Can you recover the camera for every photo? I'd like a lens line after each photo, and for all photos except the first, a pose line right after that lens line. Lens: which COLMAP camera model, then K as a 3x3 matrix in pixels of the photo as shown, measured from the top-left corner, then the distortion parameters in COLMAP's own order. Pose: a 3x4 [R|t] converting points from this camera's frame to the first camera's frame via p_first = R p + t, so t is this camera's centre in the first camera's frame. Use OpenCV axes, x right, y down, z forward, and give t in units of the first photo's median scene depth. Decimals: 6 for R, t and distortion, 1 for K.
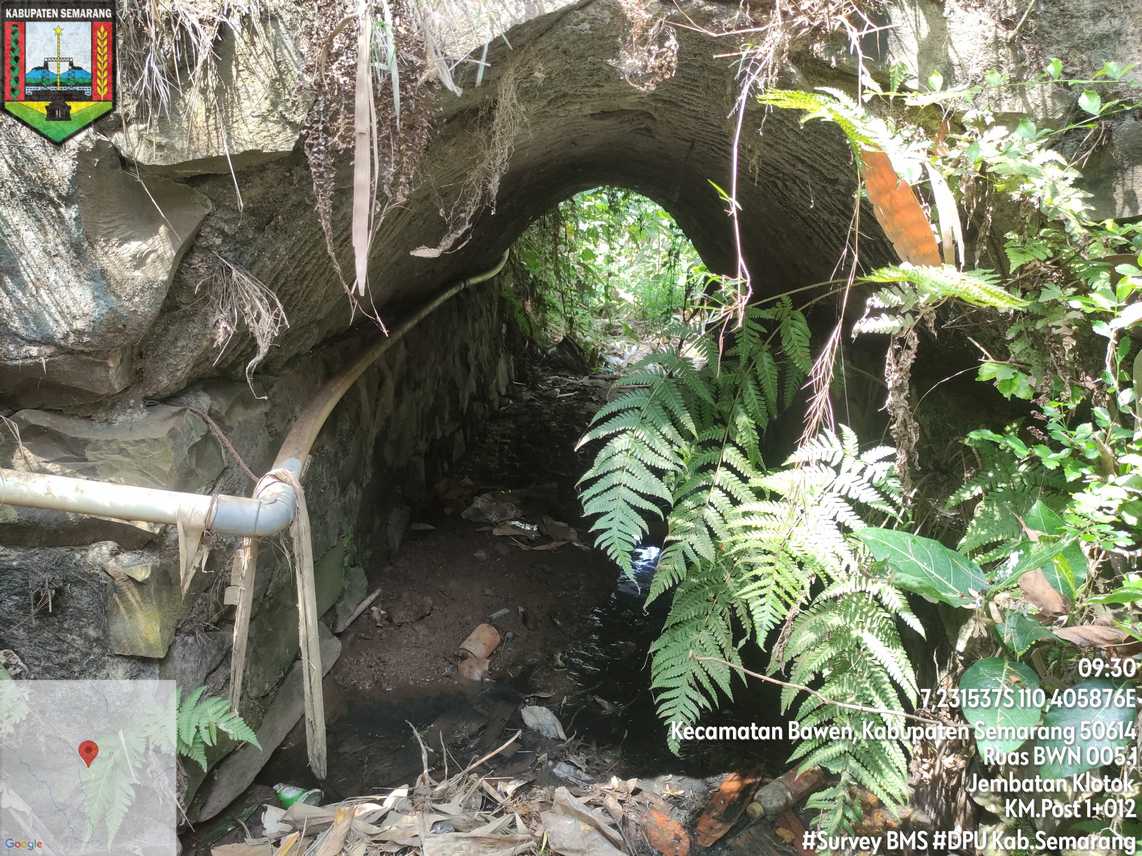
lens RADIAL K [[842.1, 0, 568.8], [0, 842.1, 426.4], [0, 0, 1]] dist [0.056700, -0.053646]
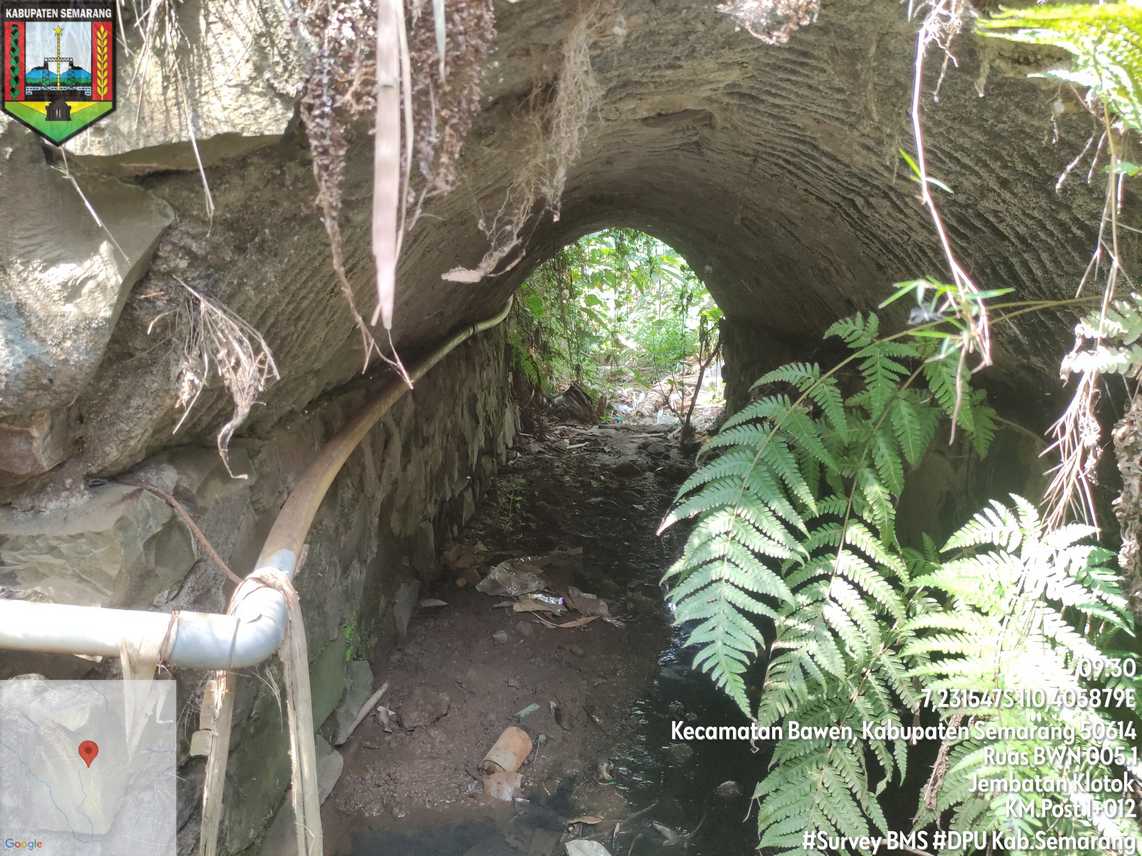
lens RADIAL K [[842.1, 0, 567.4], [0, 842.1, 428.1], [0, 0, 1]] dist [0.056700, -0.053646]
pose [[0.999839, -0.017075, 0.005565, -0.077423], [0.017354, 0.998355, -0.054637, -0.026821], [-0.004623, 0.054725, 0.998491, 0.243180]]
